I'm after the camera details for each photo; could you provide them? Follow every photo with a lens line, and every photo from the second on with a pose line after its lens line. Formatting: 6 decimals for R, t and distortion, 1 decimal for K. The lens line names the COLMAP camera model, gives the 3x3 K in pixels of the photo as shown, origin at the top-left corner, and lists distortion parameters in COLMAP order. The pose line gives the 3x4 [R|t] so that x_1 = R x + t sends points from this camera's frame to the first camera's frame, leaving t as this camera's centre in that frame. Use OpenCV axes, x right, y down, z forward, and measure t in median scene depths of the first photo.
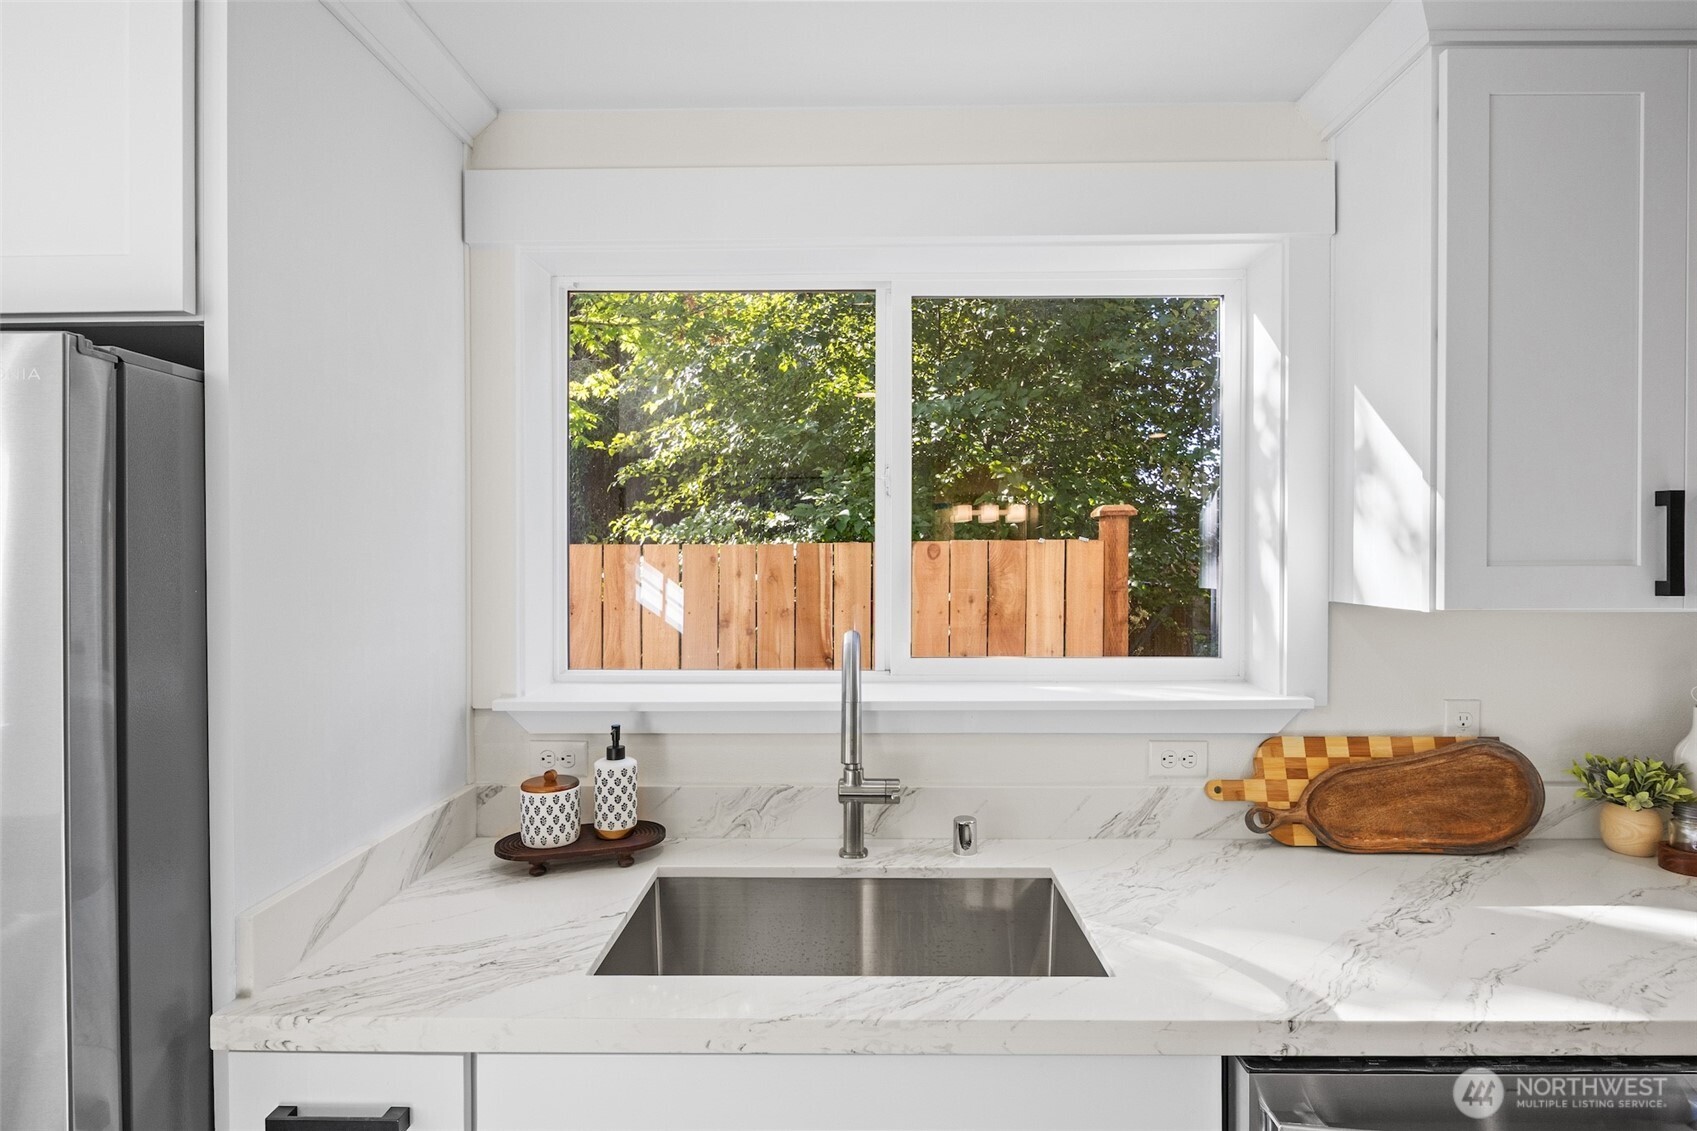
lens RADIAL K [[858.5, 0, 847.0], [0, 858.5, 575.5], [0, 0, 1]] dist [-0.007108, 0.000044]
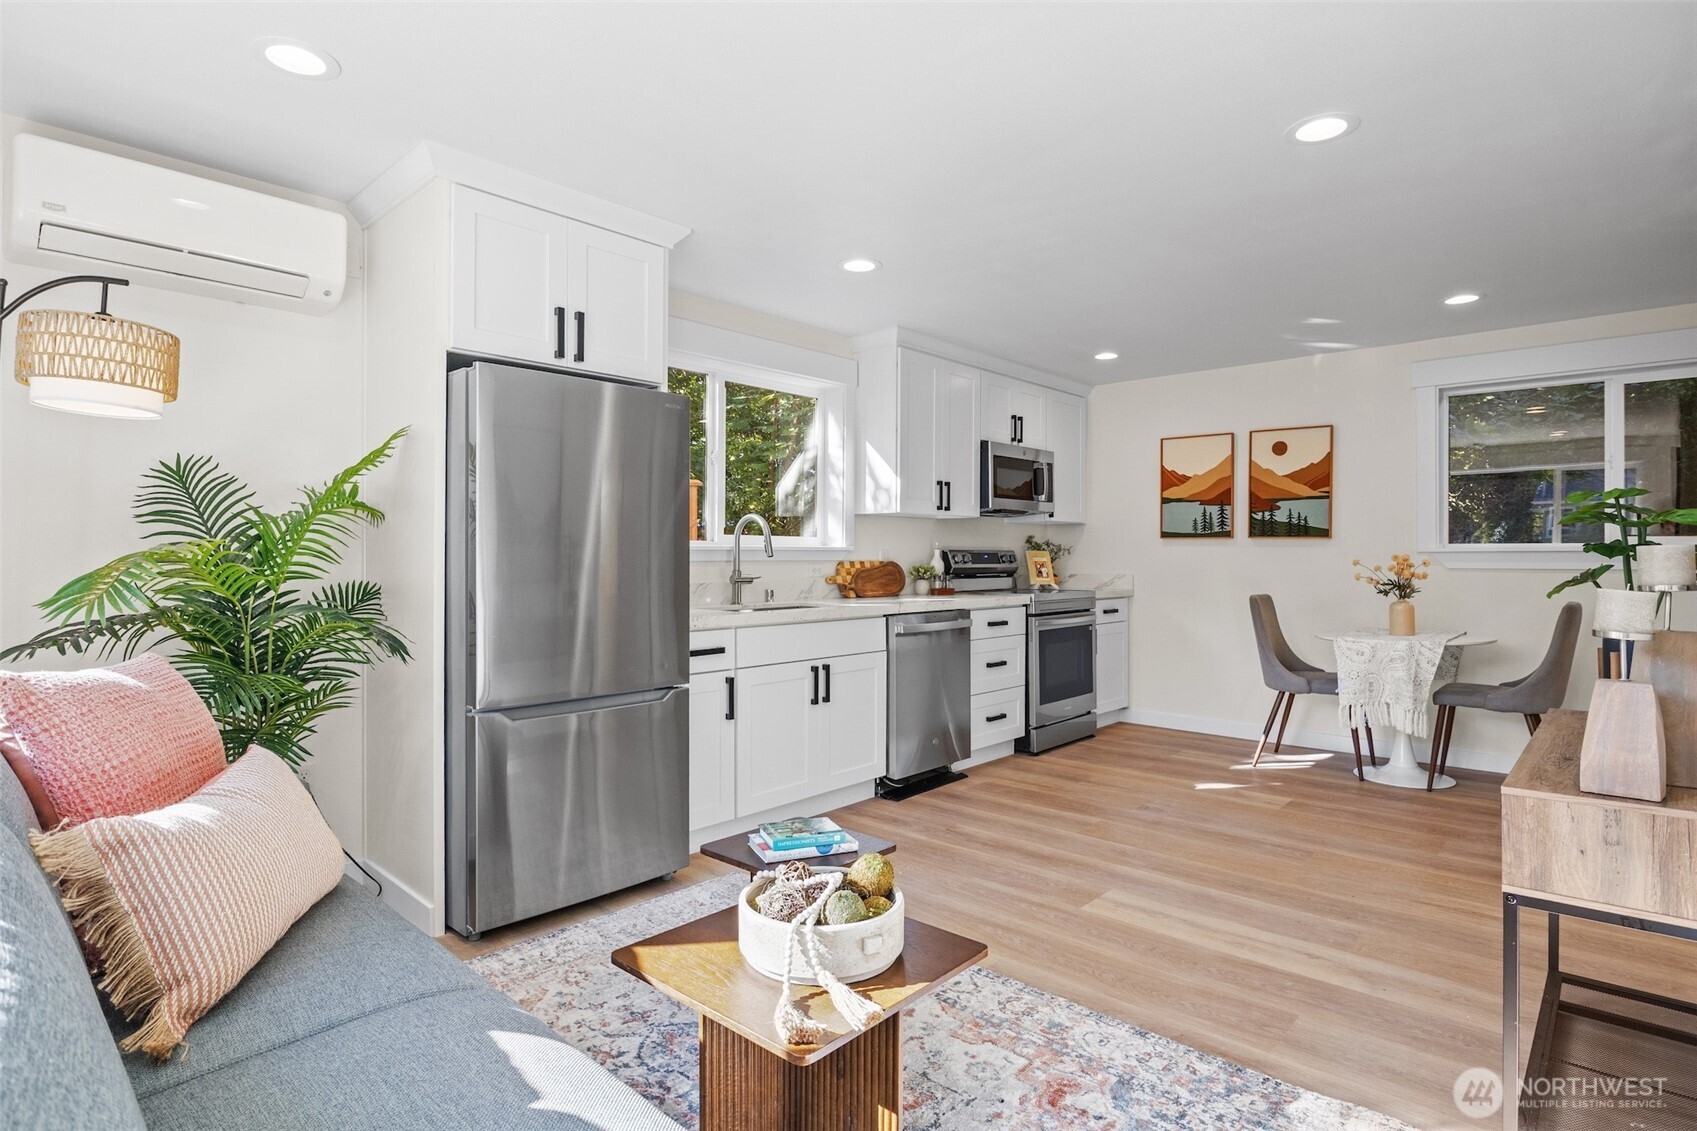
lens RADIAL K [[858.5, 0, 860.2], [0, 858.5, 562.1], [0, 0, 1]] dist [-0.007108, 0.000044]
pose [[0.660040, 0.000496, 0.751230, -1.623629], [-0.000656, 1.000000, -0.000084, 0.194496], [-0.751230, -0.000437, 0.660040, -0.934549]]
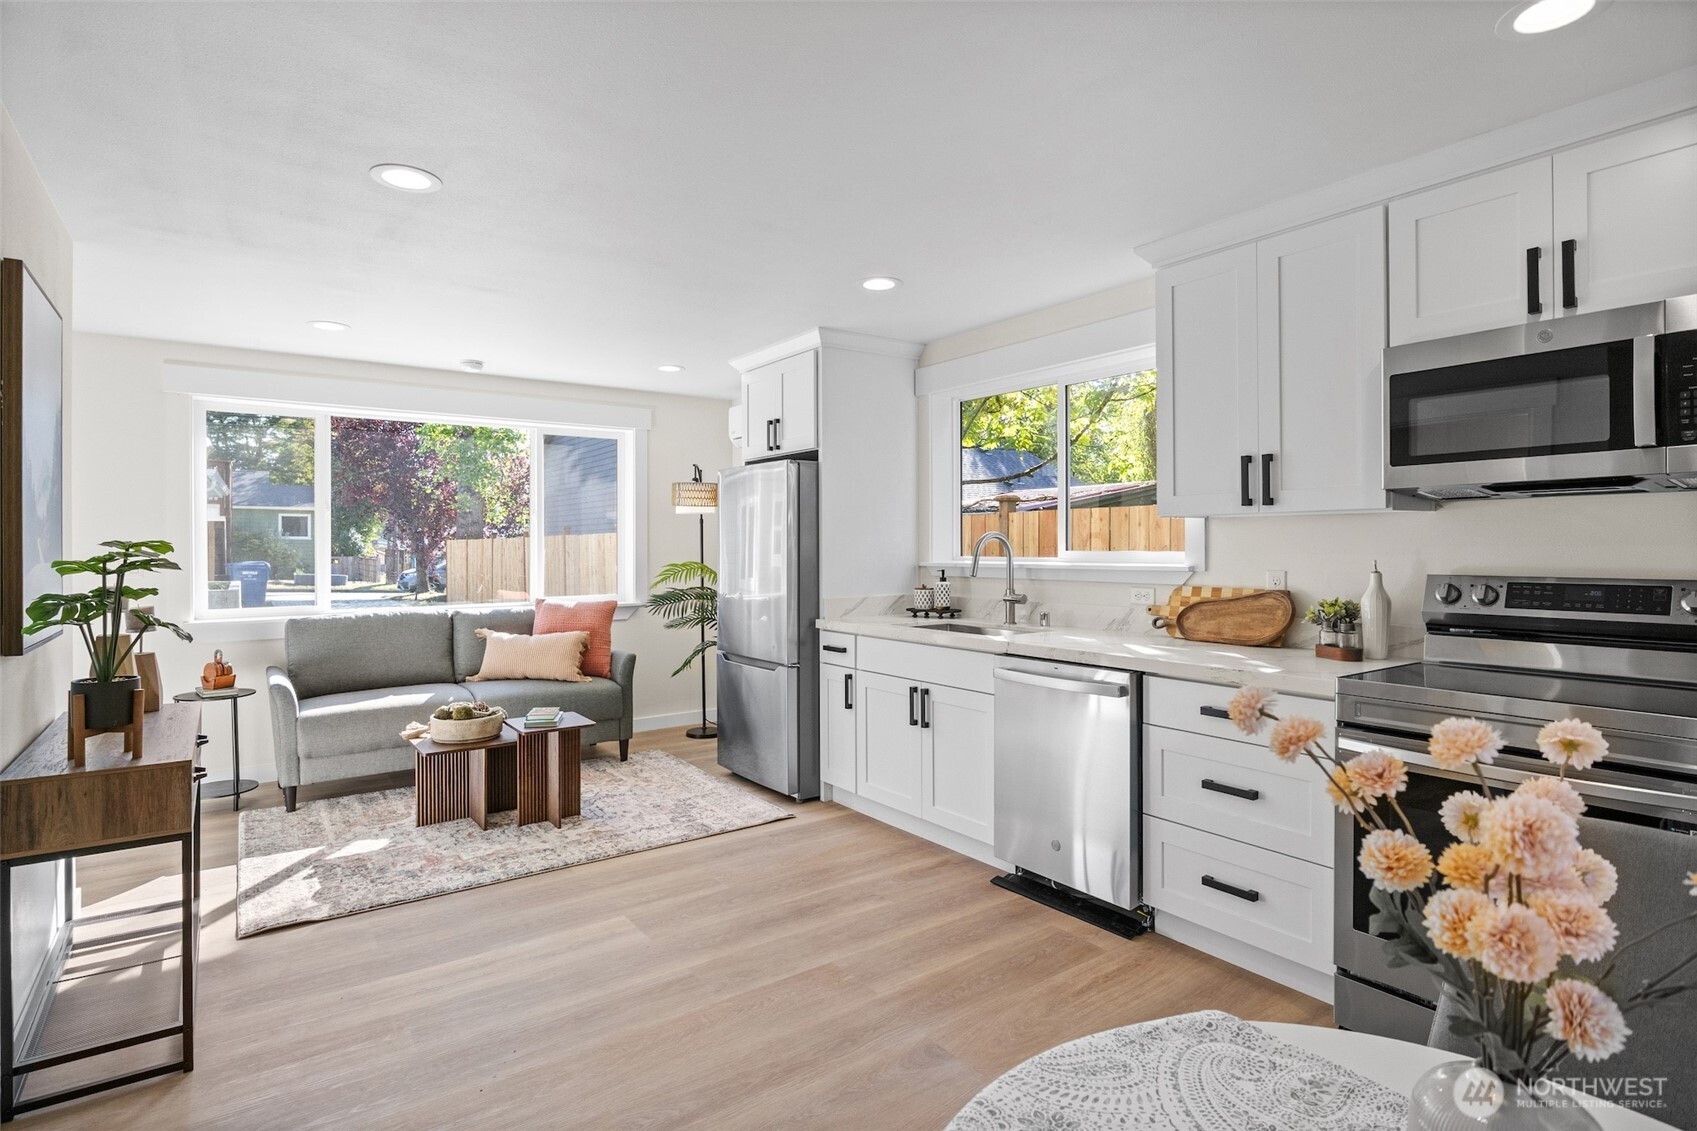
lens RADIAL K [[858.5, 0, 856.8], [0, 858.5, 553.0], [0, 0, 1]] dist [-0.007108, 0.000044]
pose [[0.608709, 0.007334, -0.793360, 1.673846], [-0.005620, 0.999972, 0.004932, 0.106397], [0.793374, 0.001457, 0.608733, -0.850921]]
